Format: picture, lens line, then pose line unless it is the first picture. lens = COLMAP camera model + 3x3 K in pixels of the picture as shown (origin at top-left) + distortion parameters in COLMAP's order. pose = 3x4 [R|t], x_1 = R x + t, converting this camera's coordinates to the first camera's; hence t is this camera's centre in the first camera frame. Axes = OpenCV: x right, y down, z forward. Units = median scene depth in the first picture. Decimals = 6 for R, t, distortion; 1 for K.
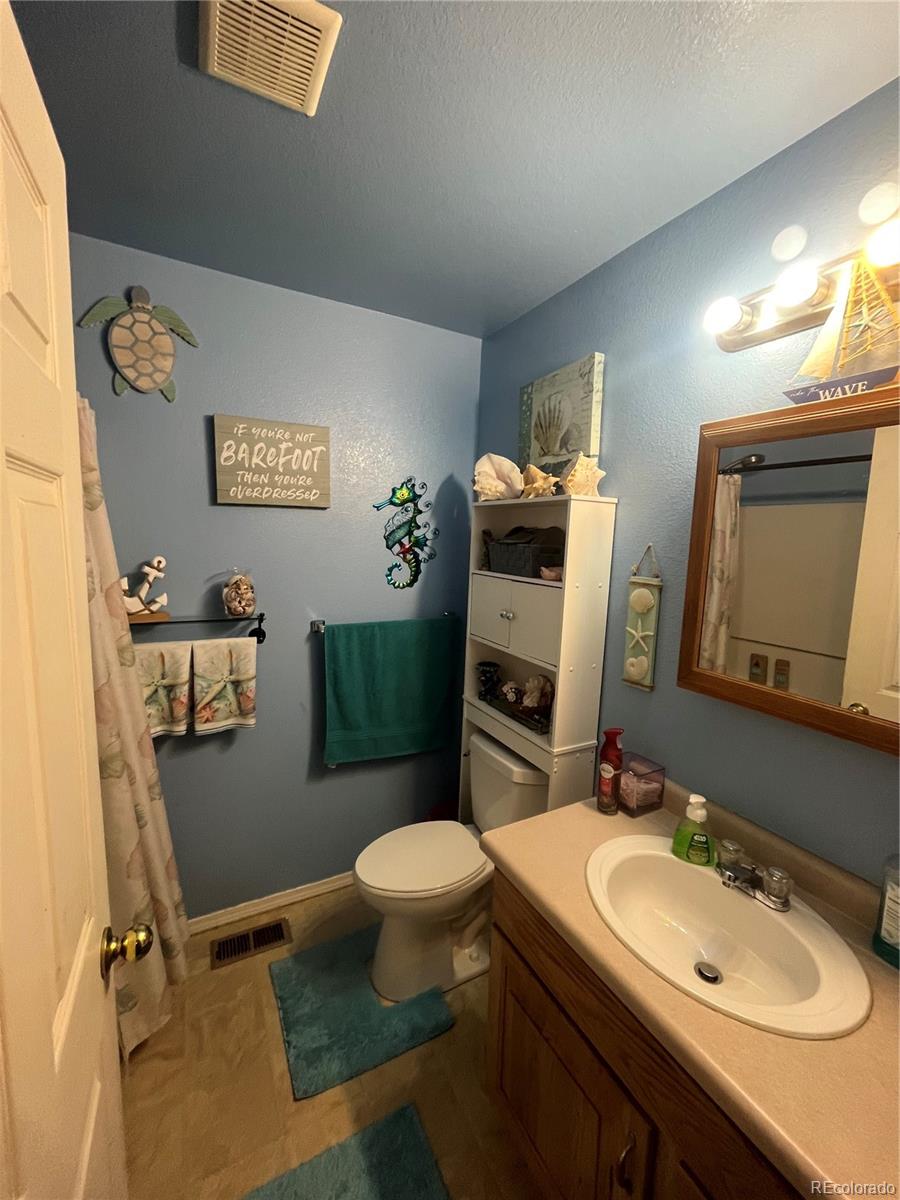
lens RADIAL K [[484.4, 0, 447.4], [0, 484.4, 592.9], [0, 0, 1]] dist [-0.003535, -0.000377]
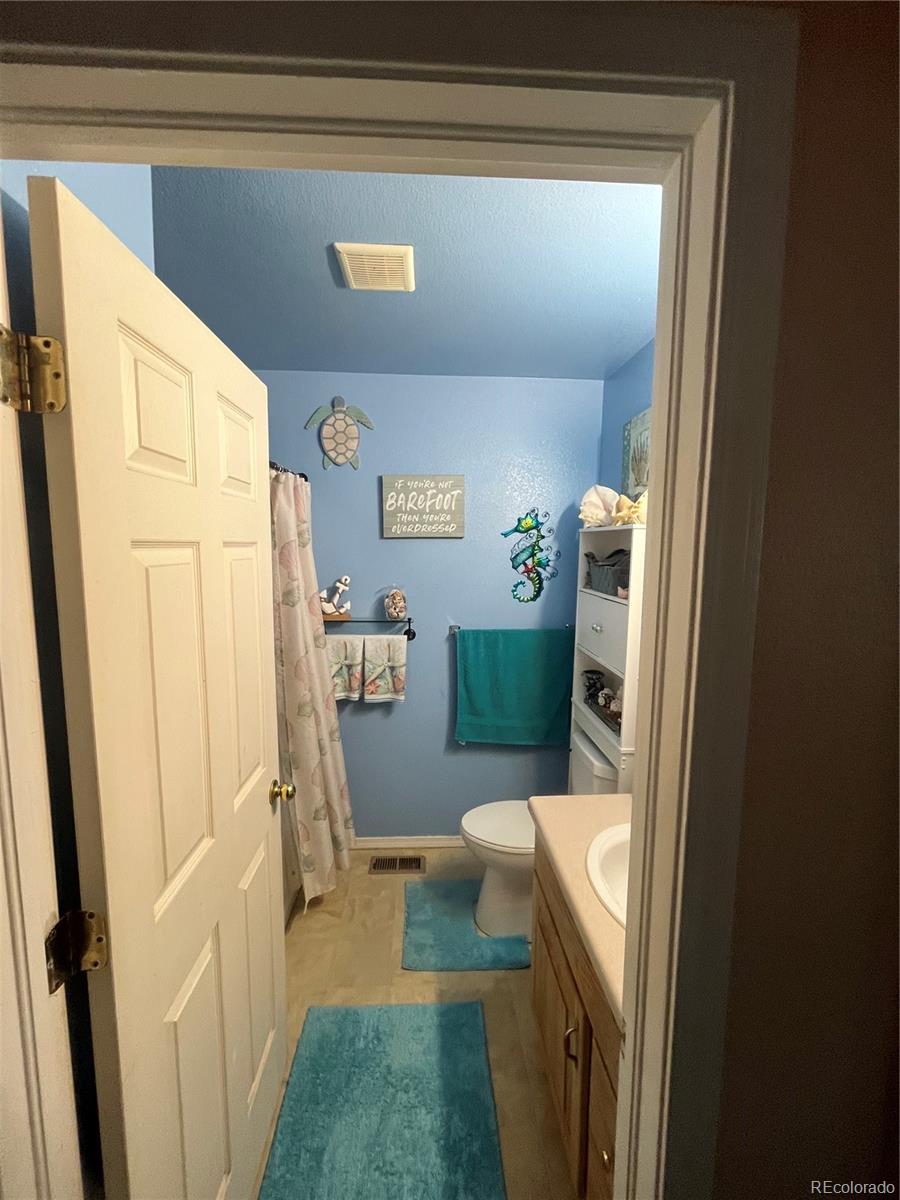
lens RADIAL K [[484.4, 0, 447.4], [0, 484.4, 592.9], [0, 0, 1]] dist [-0.003535, -0.000377]
pose [[0.905192, 0.019141, -0.424572, 0.281719], [-0.030064, 0.999367, -0.019043, -0.004587], [0.423939, 0.030002, 0.905194, -0.178909]]
